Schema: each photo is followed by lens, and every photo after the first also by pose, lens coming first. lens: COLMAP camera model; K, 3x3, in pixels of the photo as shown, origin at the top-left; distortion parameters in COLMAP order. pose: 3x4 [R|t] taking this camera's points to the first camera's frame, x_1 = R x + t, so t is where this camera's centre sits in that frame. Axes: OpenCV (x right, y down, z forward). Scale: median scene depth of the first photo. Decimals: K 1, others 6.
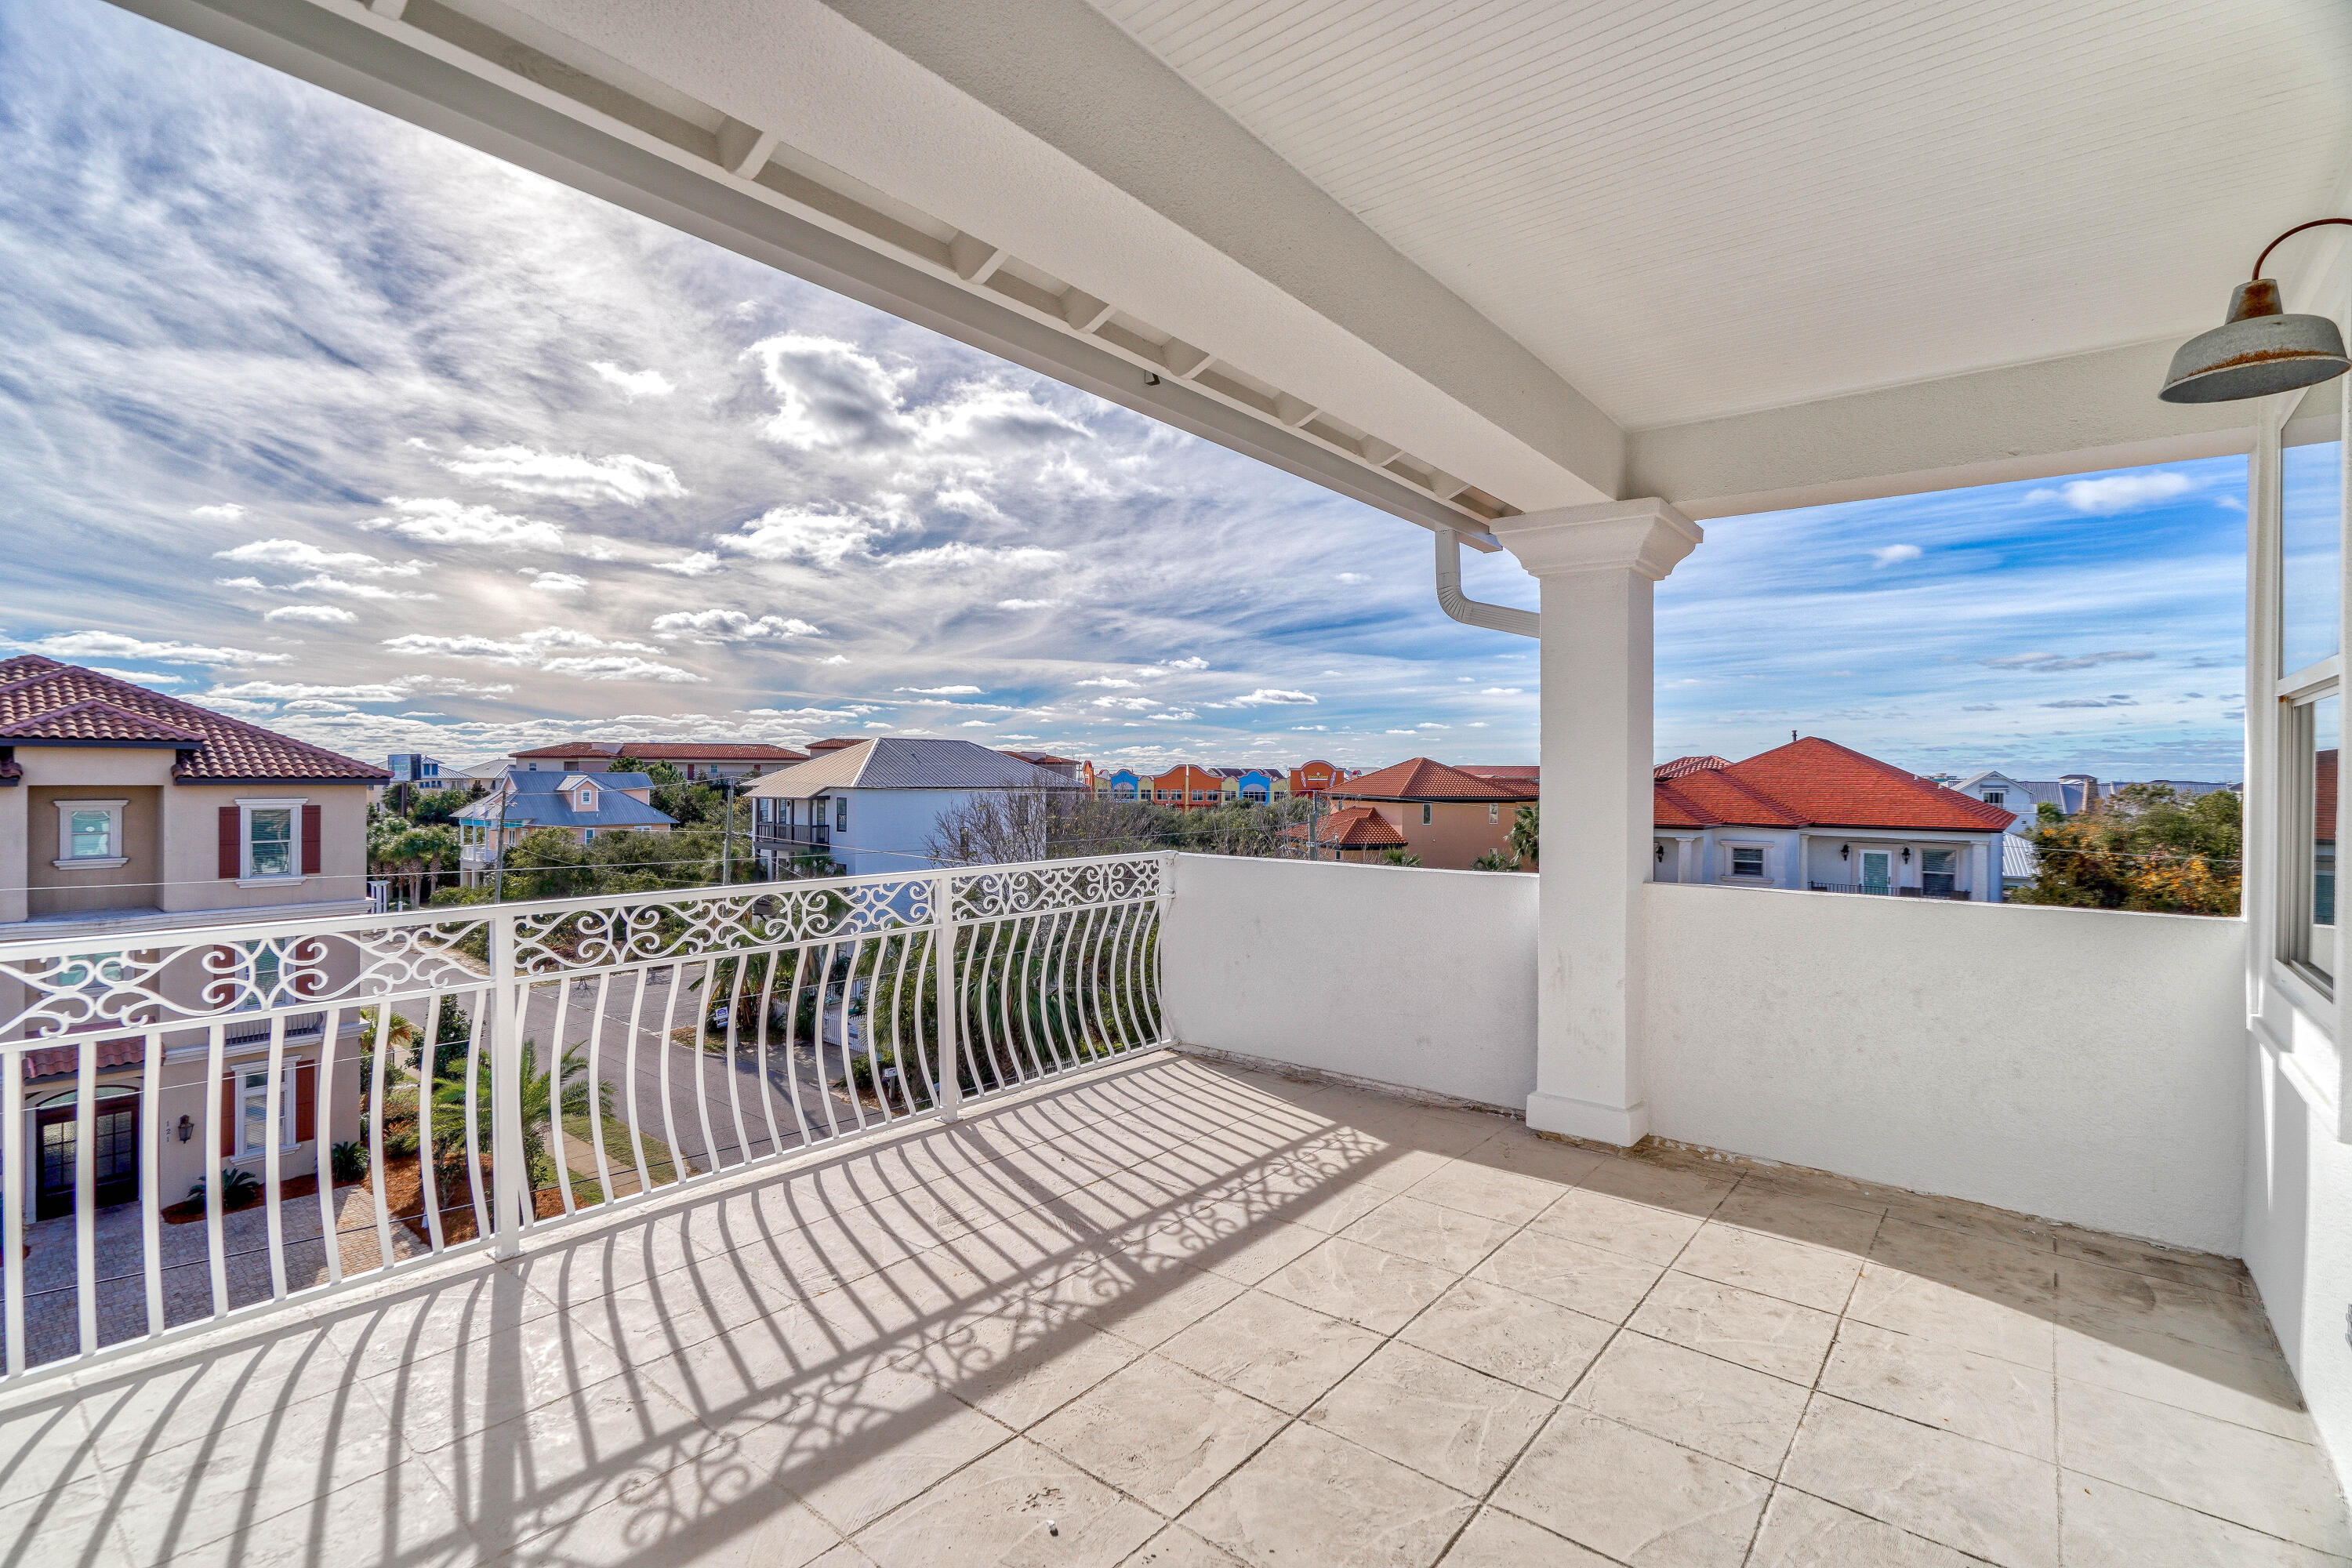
lens RADIAL K [[1113.5, 0, 1171.8], [0, 1113.5, 790.9], [0, 0, 1]] dist [-0.001478, 0.000865]
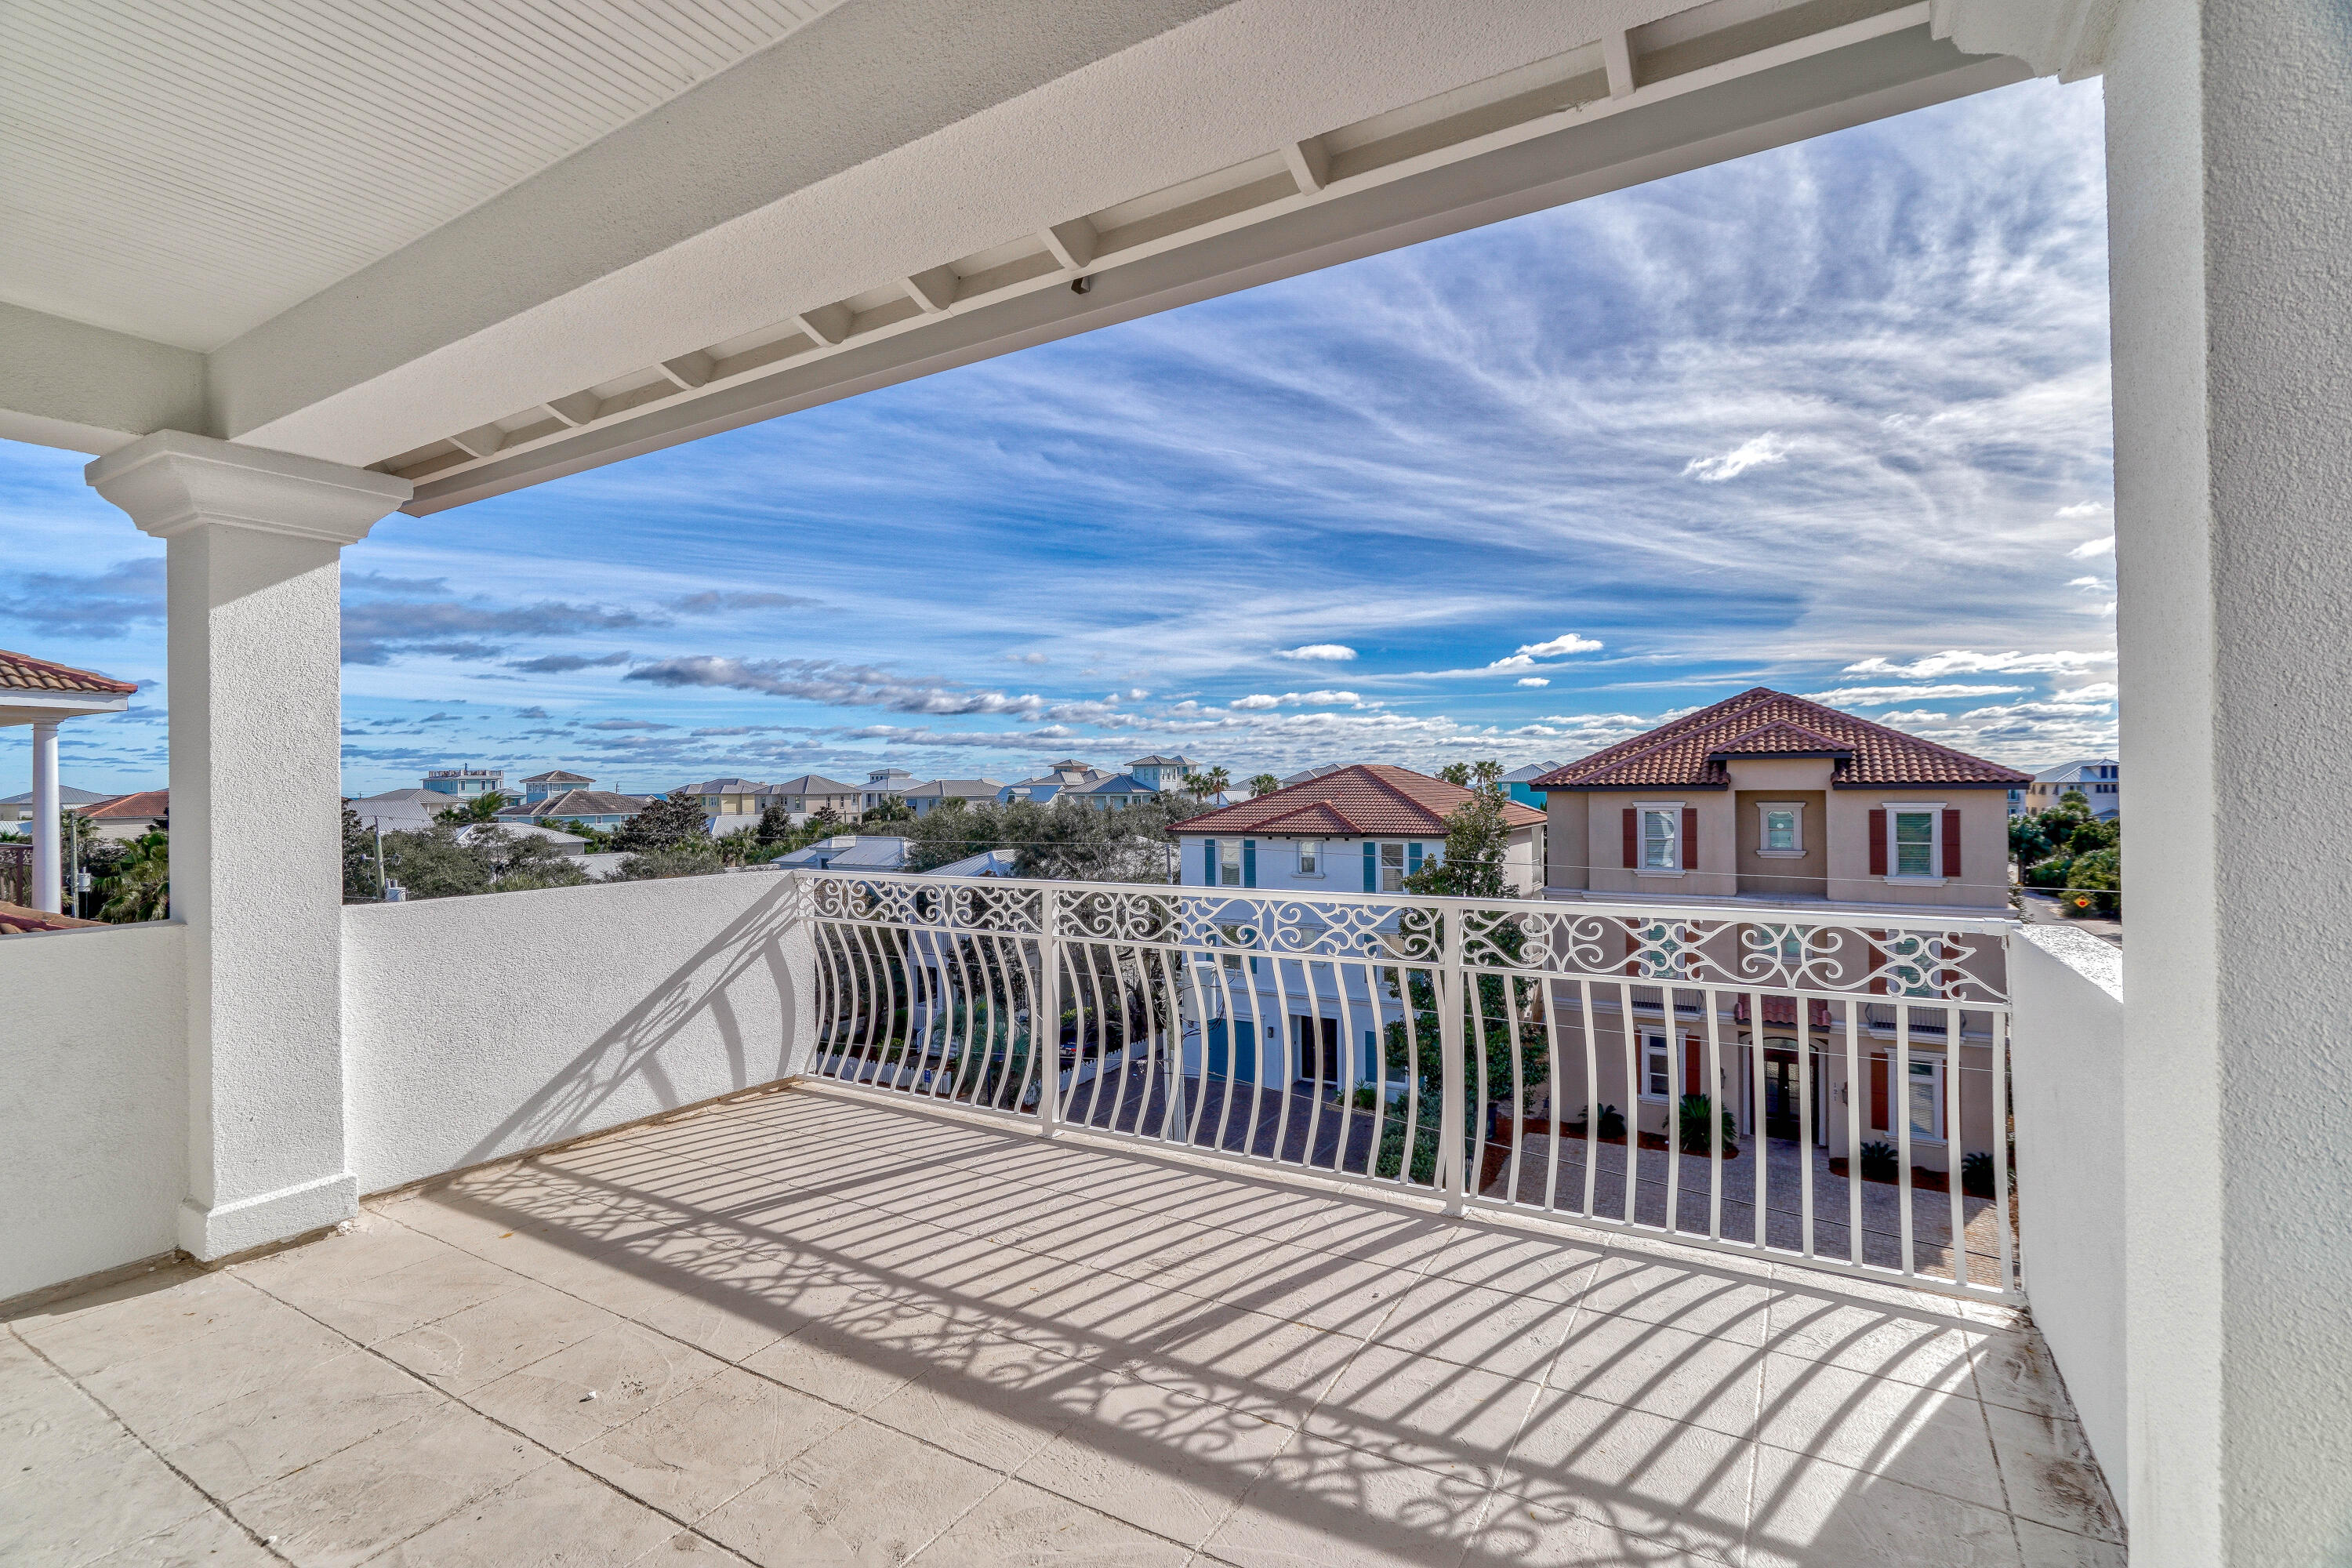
lens RADIAL K [[1104.1, 0, 1180.8], [0, 1104.1, 780.3], [0, 0, 1]] dist [-0.018346, 0.006175]
pose [[0.138097, -0.009071, -0.990377, 0.631222], [-0.003523, 0.999947, -0.009650, -0.008505], [0.990412, 0.004822, 0.138057, 0.780252]]
